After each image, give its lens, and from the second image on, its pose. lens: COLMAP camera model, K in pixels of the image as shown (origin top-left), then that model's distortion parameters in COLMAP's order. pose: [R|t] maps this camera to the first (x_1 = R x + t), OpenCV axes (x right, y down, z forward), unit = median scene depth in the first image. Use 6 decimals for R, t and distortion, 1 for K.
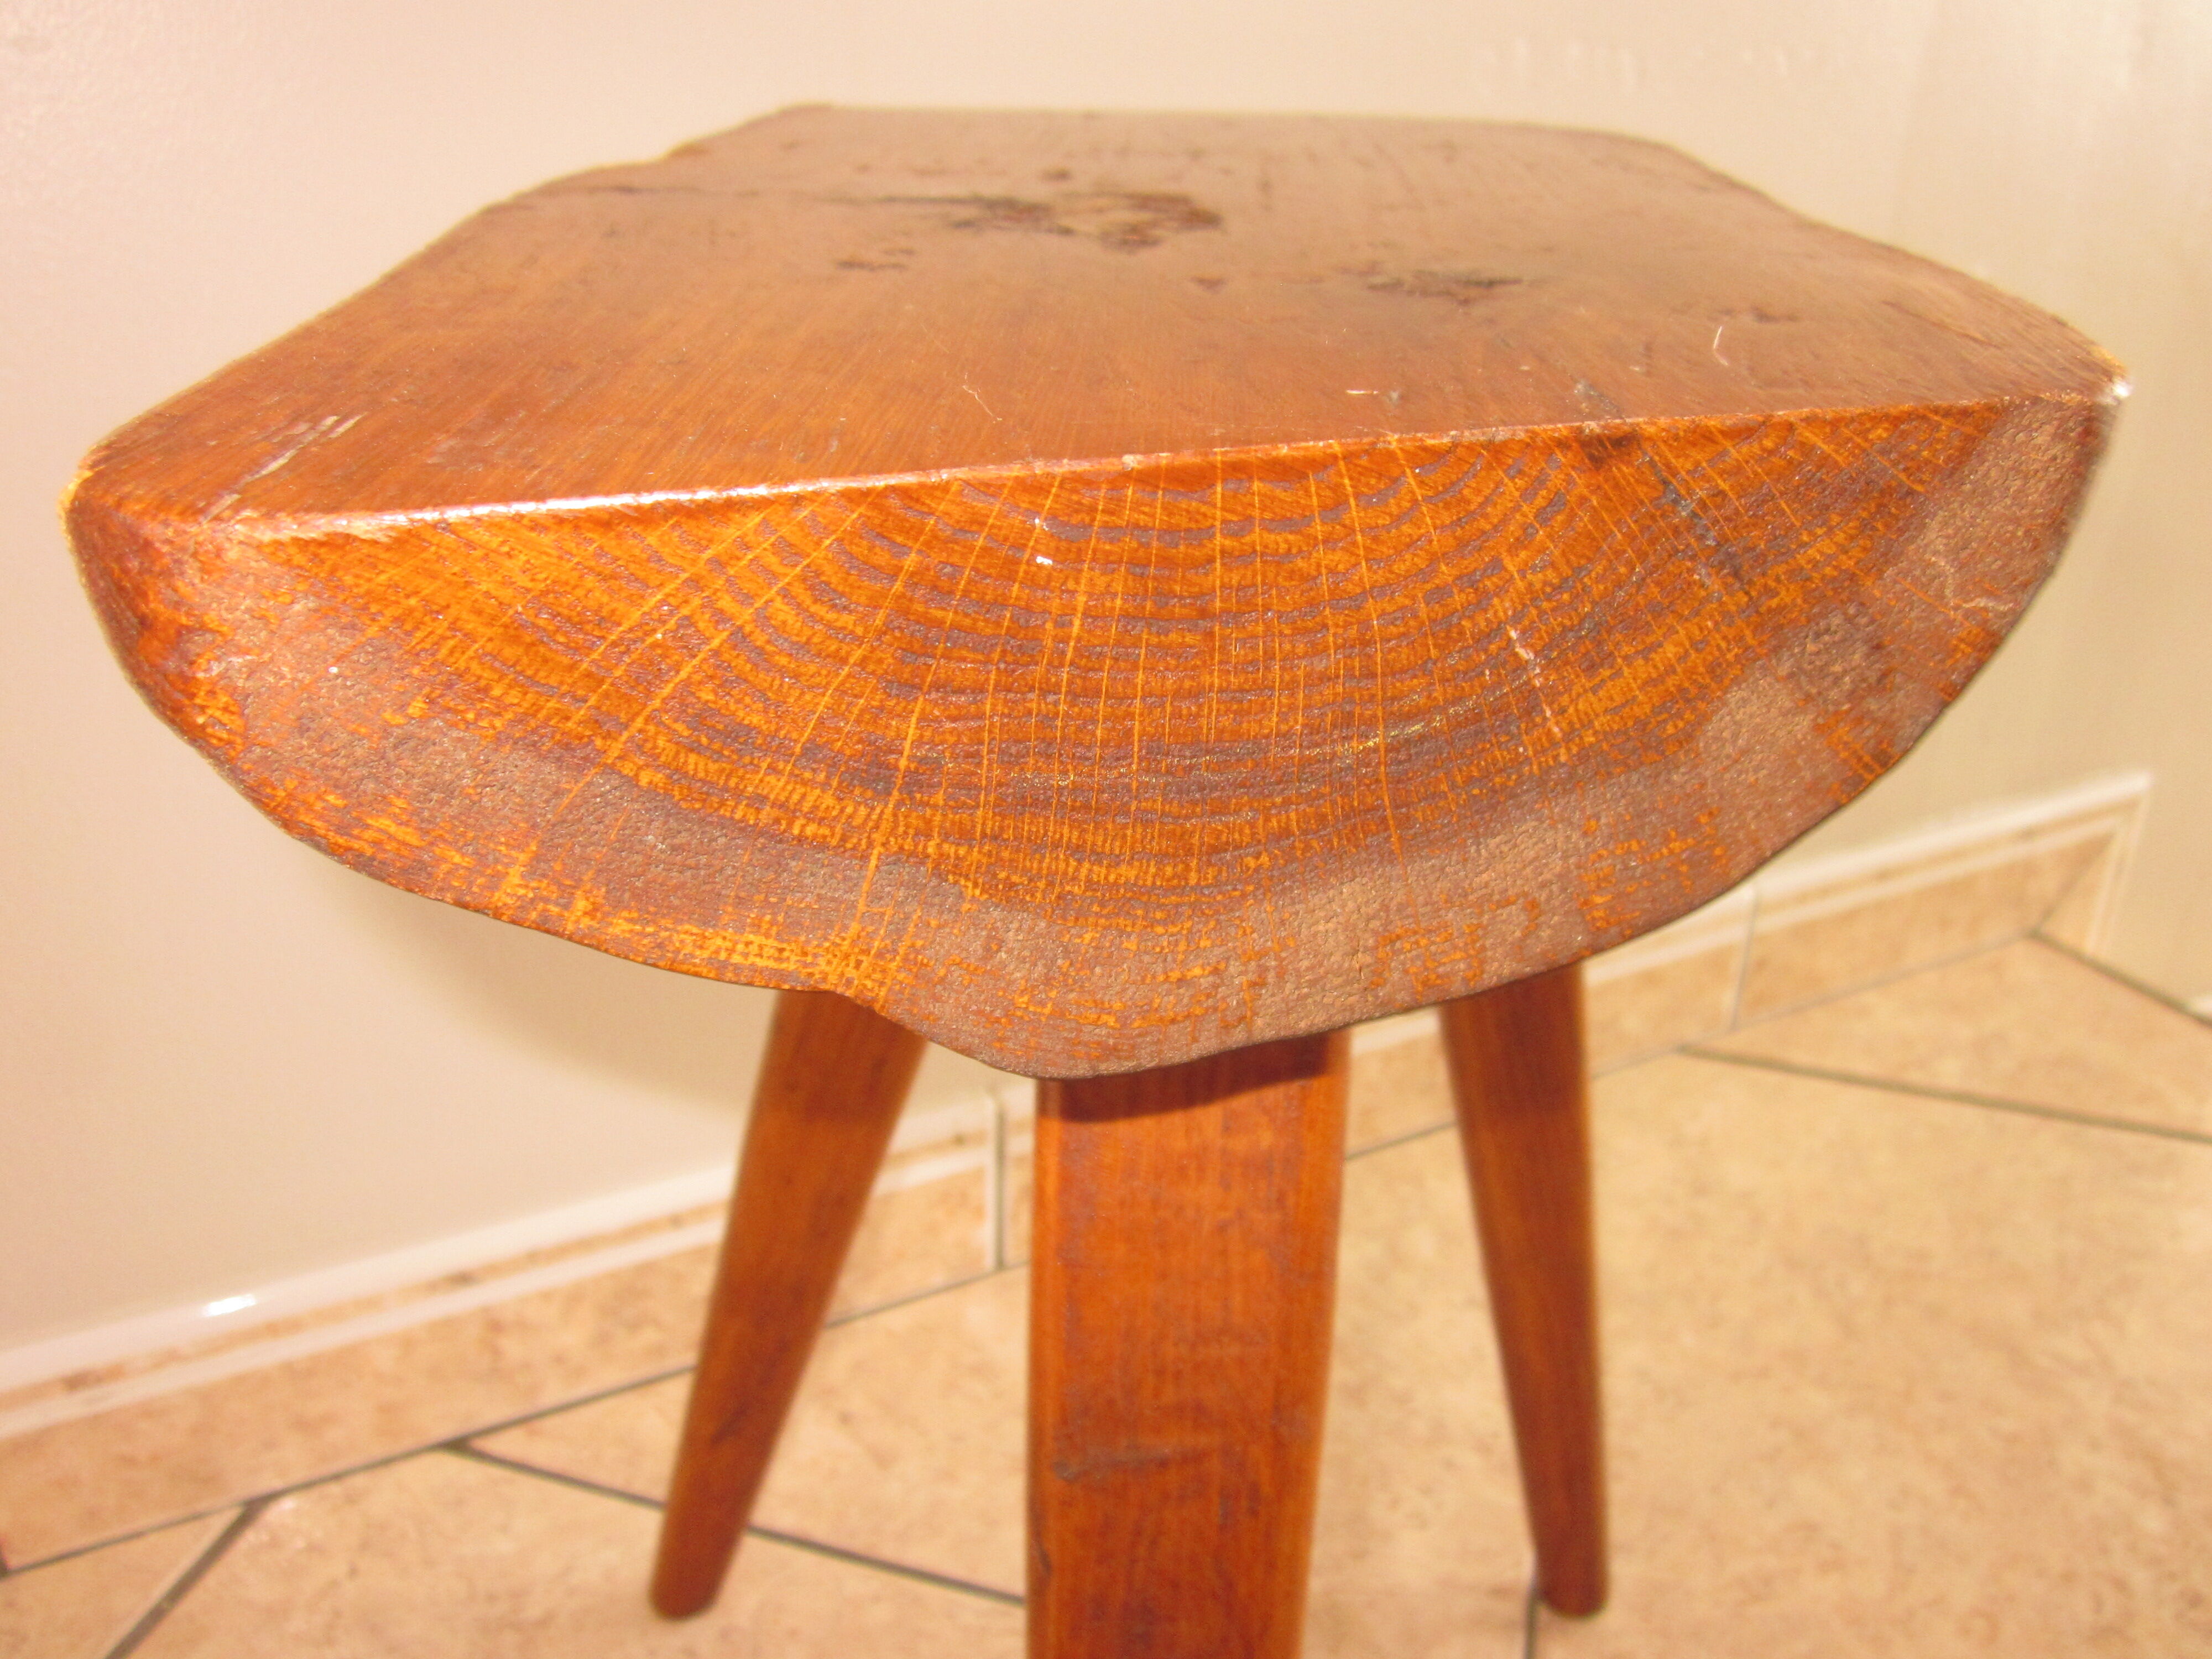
lens RADIAL K [[1834.2, 0, 1111.3], [0, 1834.2, 828.2], [0, 0, 1]] dist [-0.044701, 0.014937]
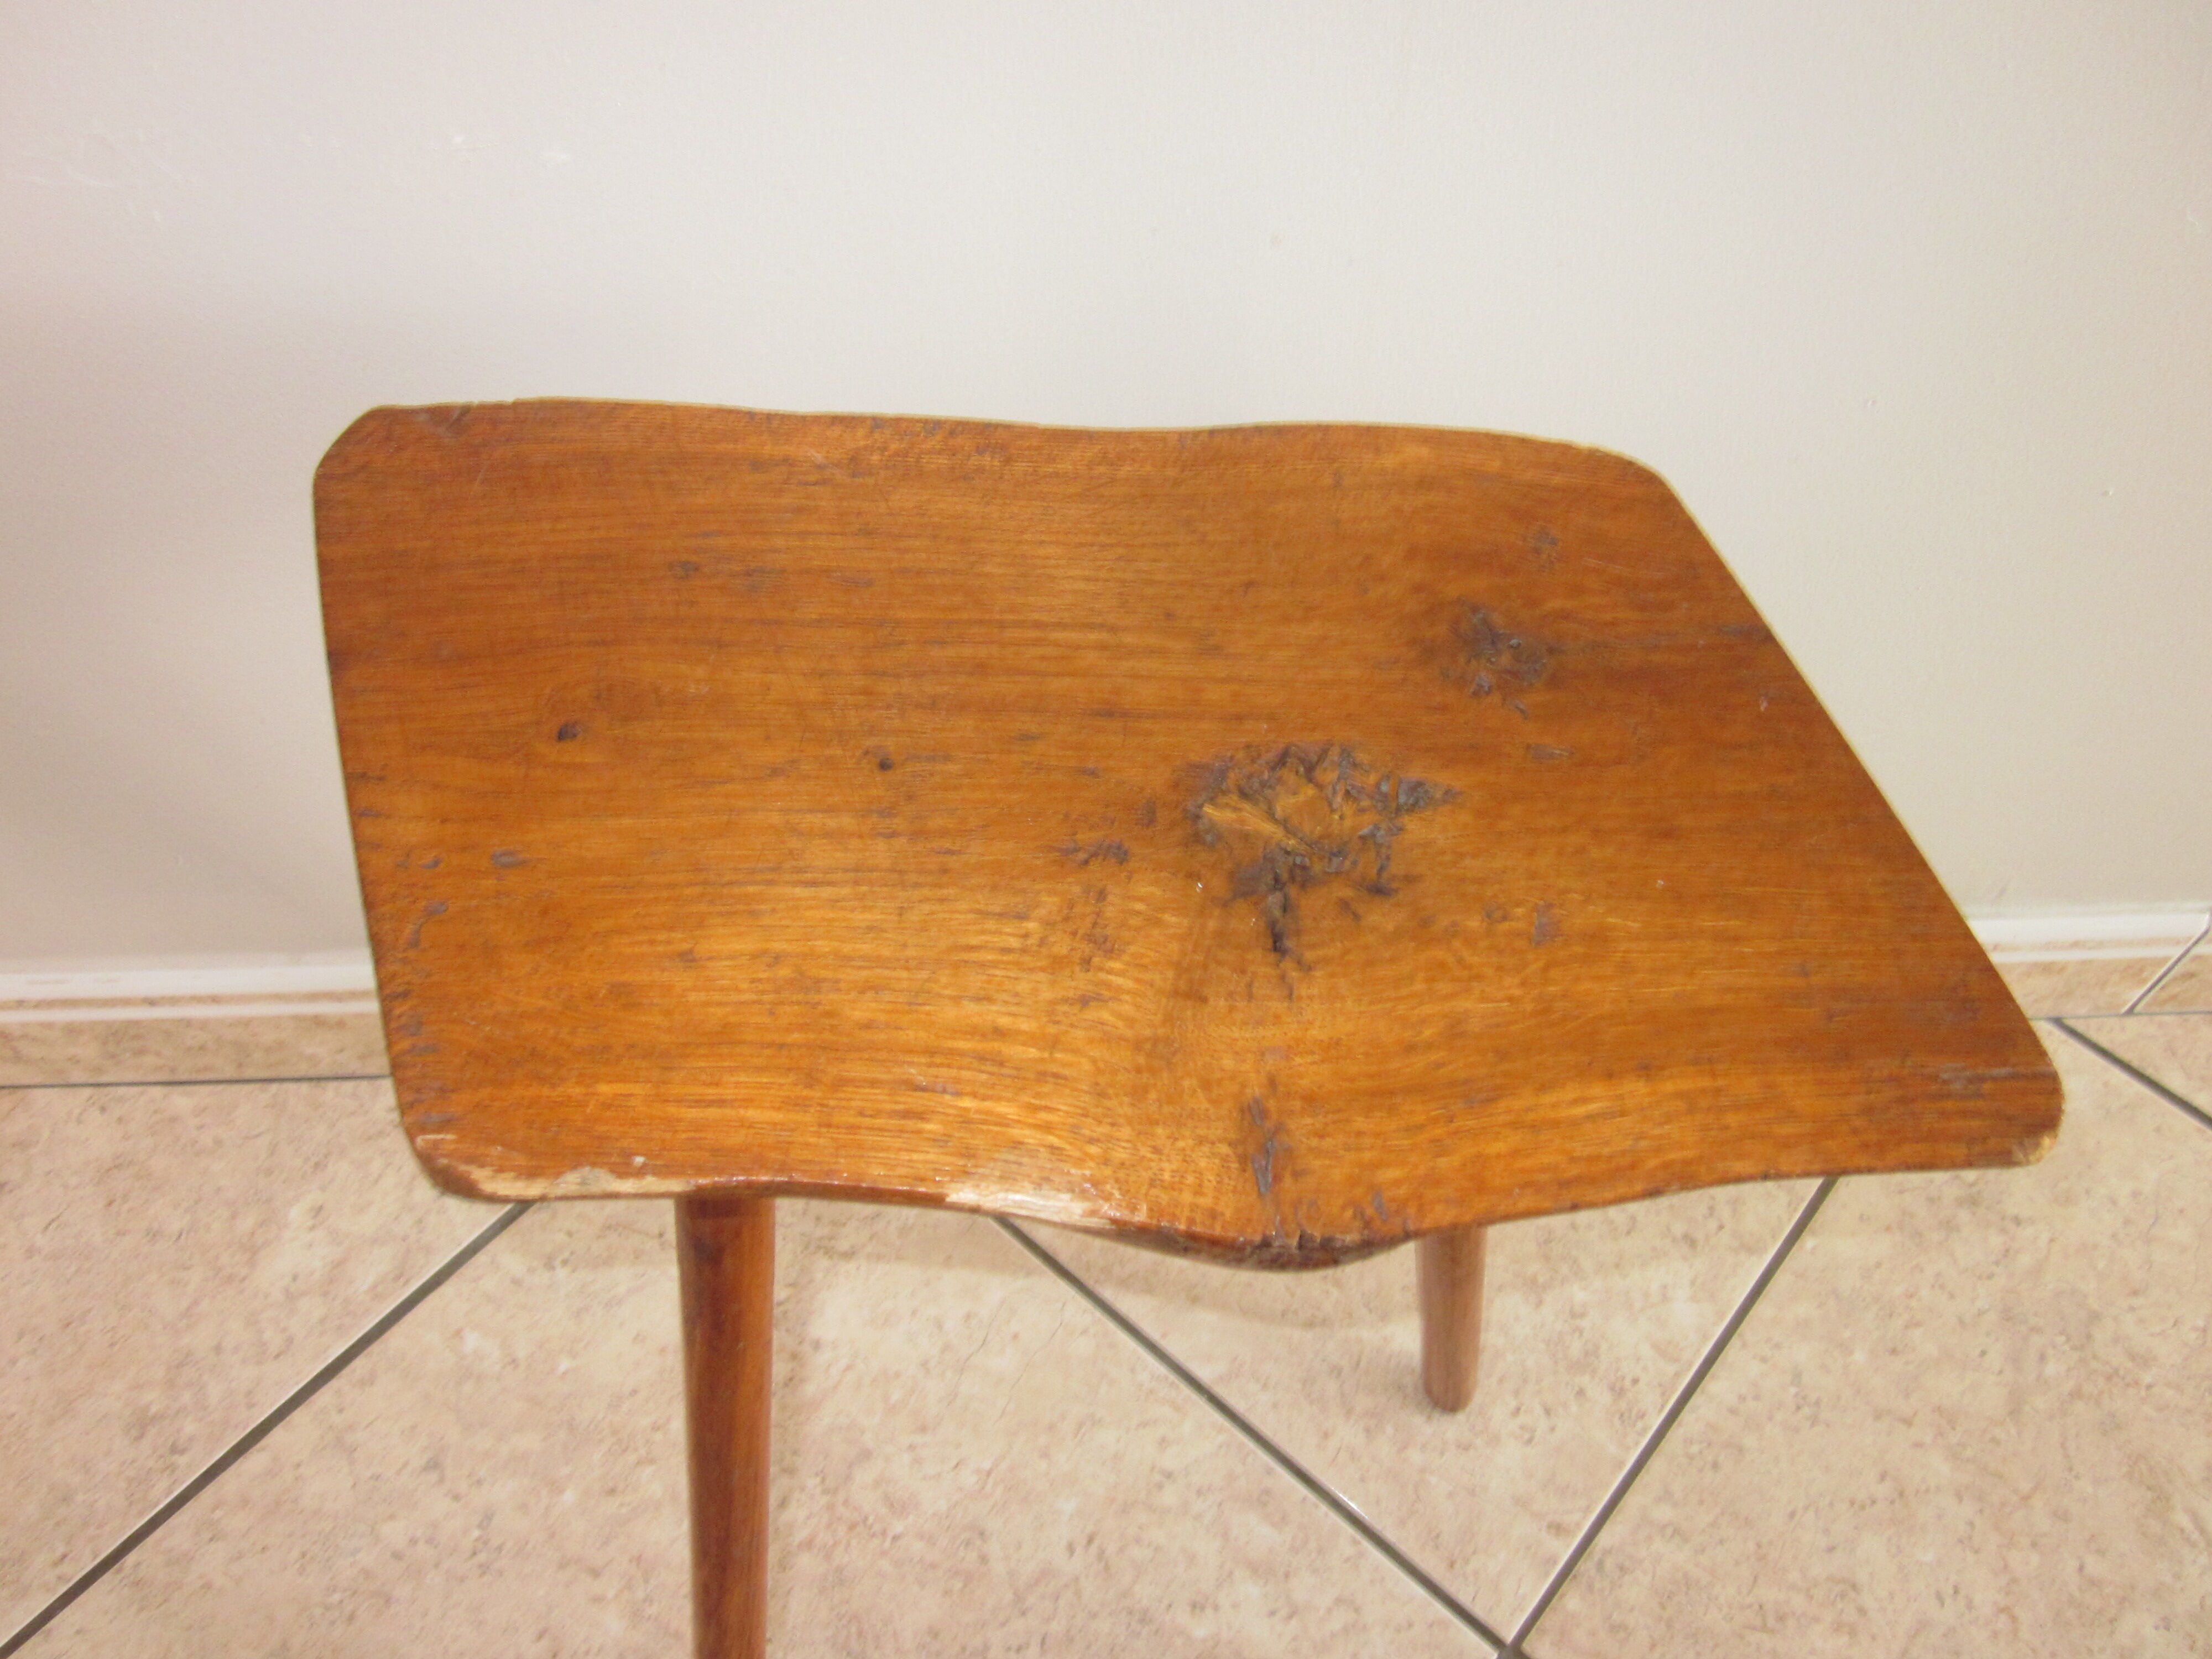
lens RADIAL K [[1834.2, 0, 1121.1], [0, 1834.2, 819.5], [0, 0, 1]] dist [-0.044701, 0.014937]
pose [[0.907875, 0.355768, -0.221792, 0.047700], [-0.212460, 0.846498, 0.488161, -0.473799], [0.361419, -0.396067, 0.844101, 0.060262]]
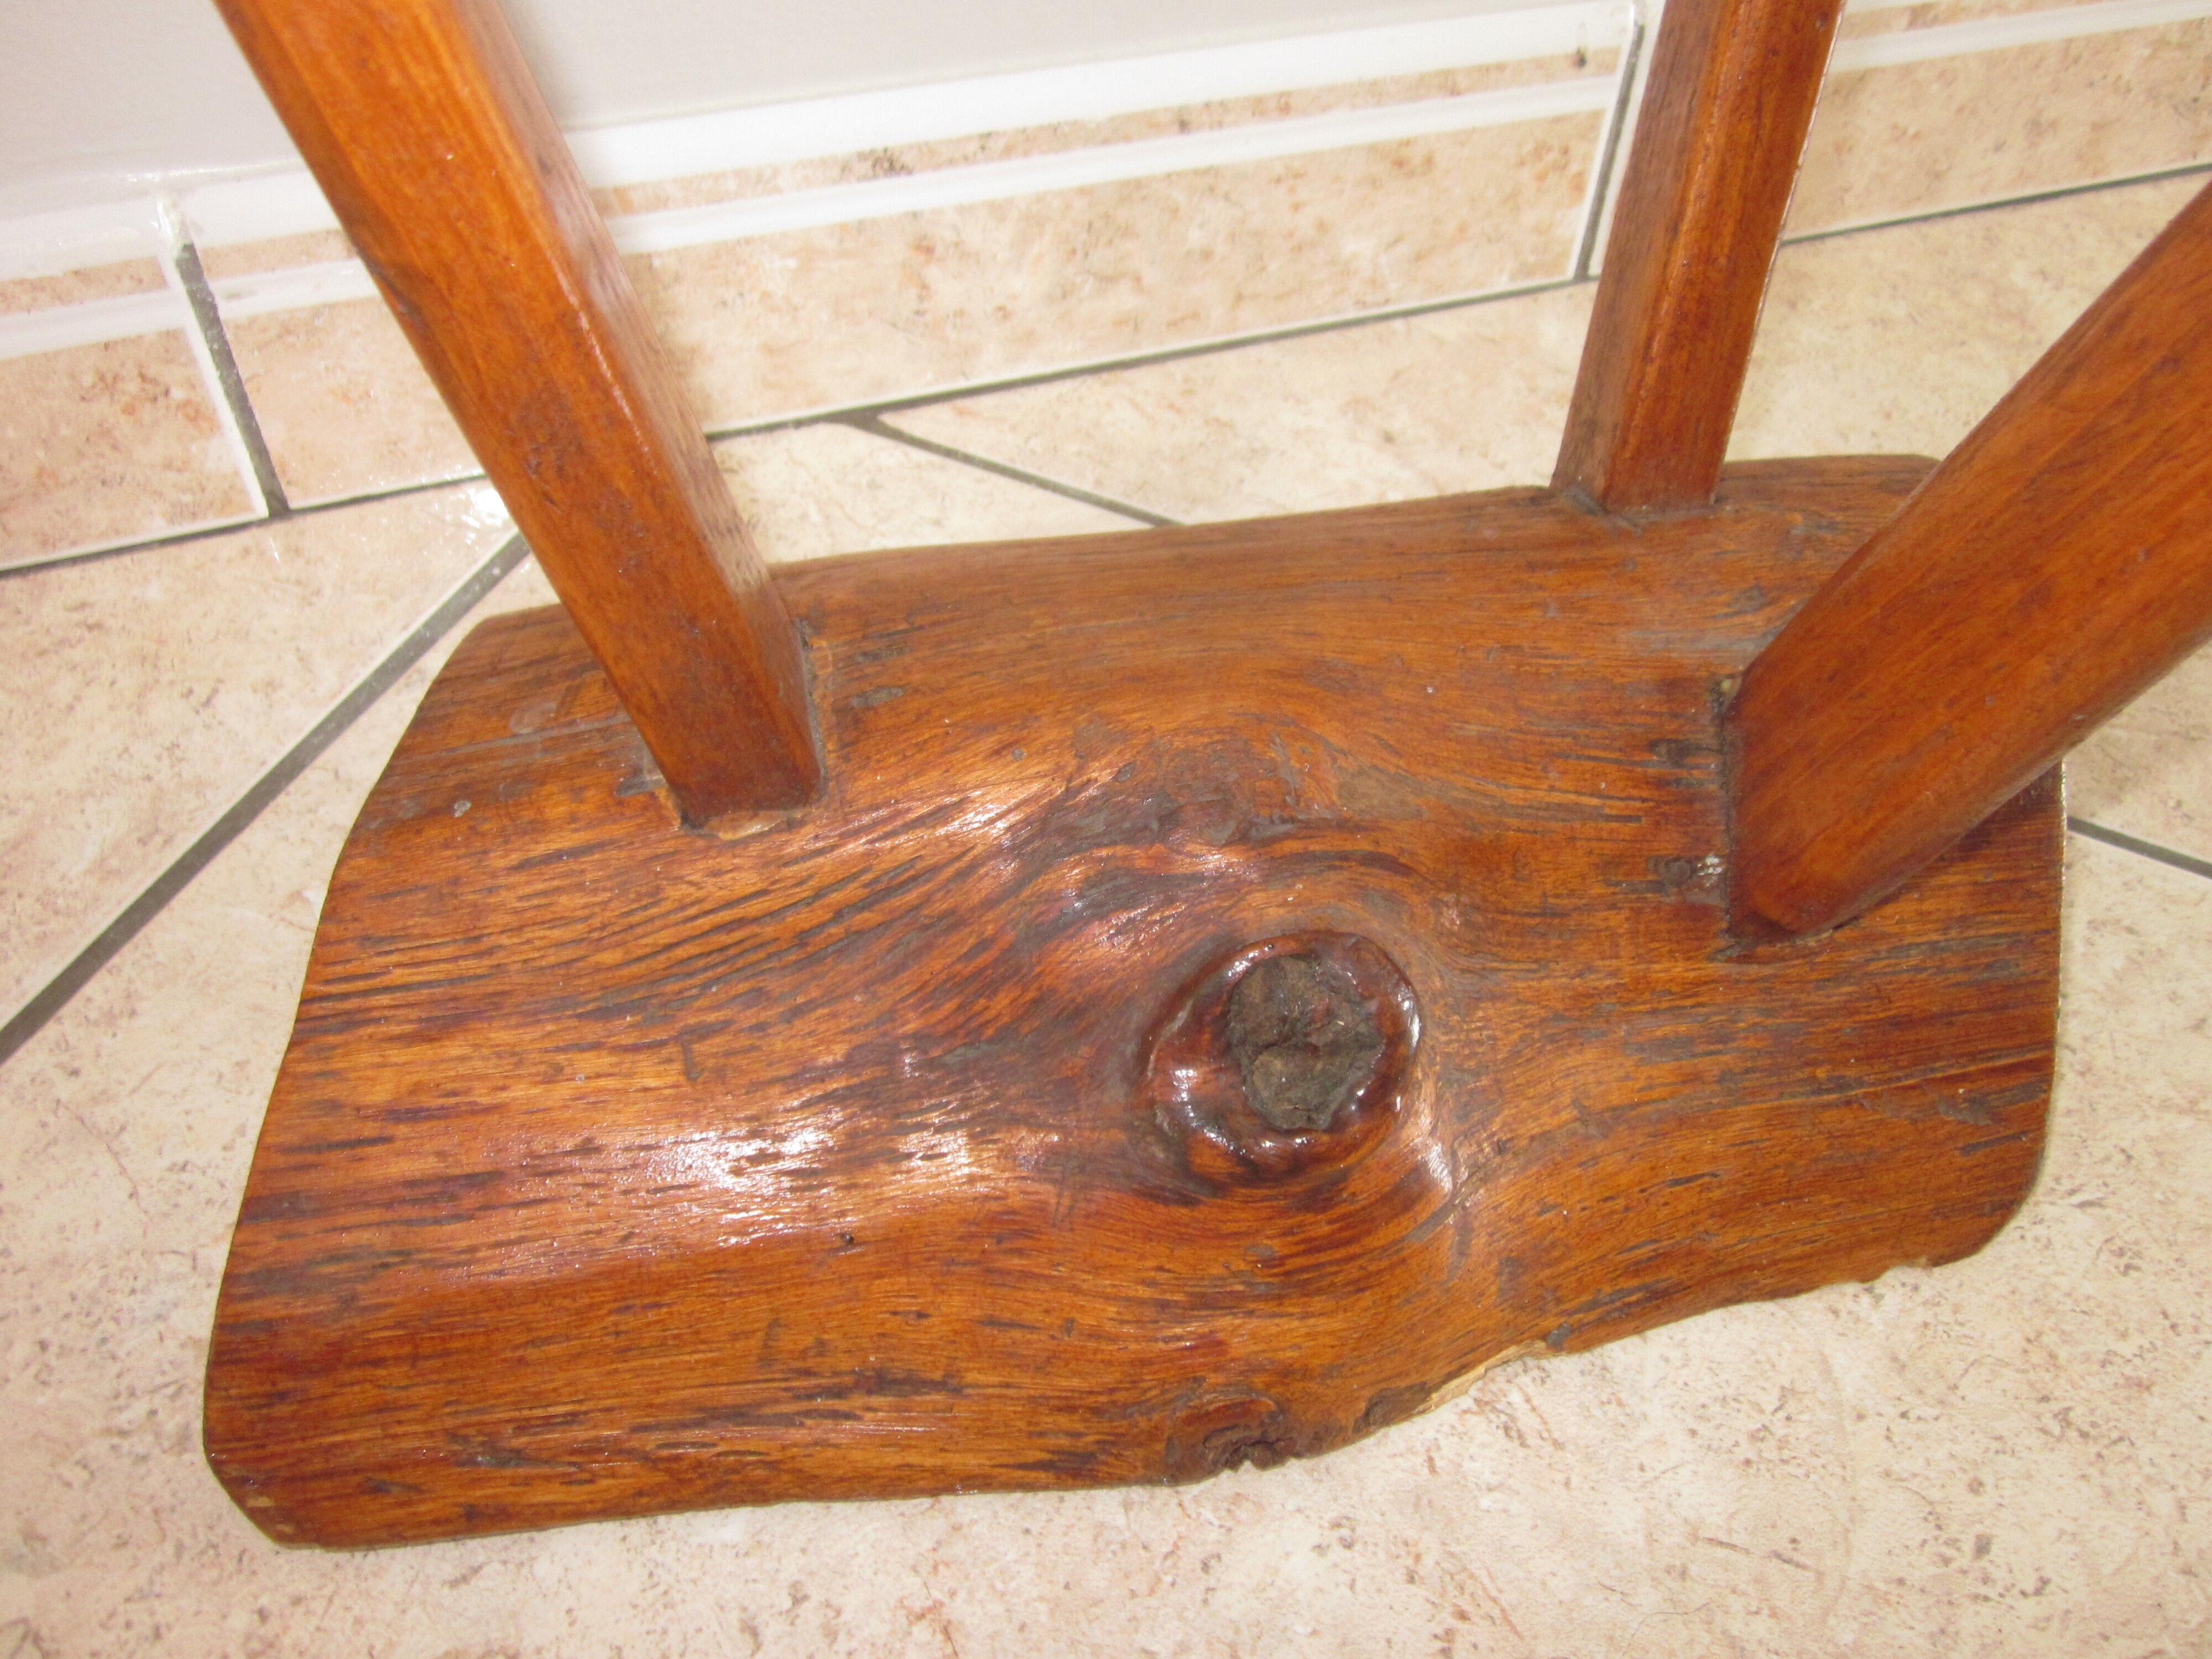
lens RADIAL K [[1834.2, 0, 1111.5], [0, 1834.2, 816.2], [0, 0, 1]] dist [-0.044701, 0.014937]
pose [[0.988663, 0.113269, -0.098570, -0.170381], [-0.066172, 0.917952, 0.391134, 0.191397], [0.134786, -0.380177, 0.915040, 0.279243]]
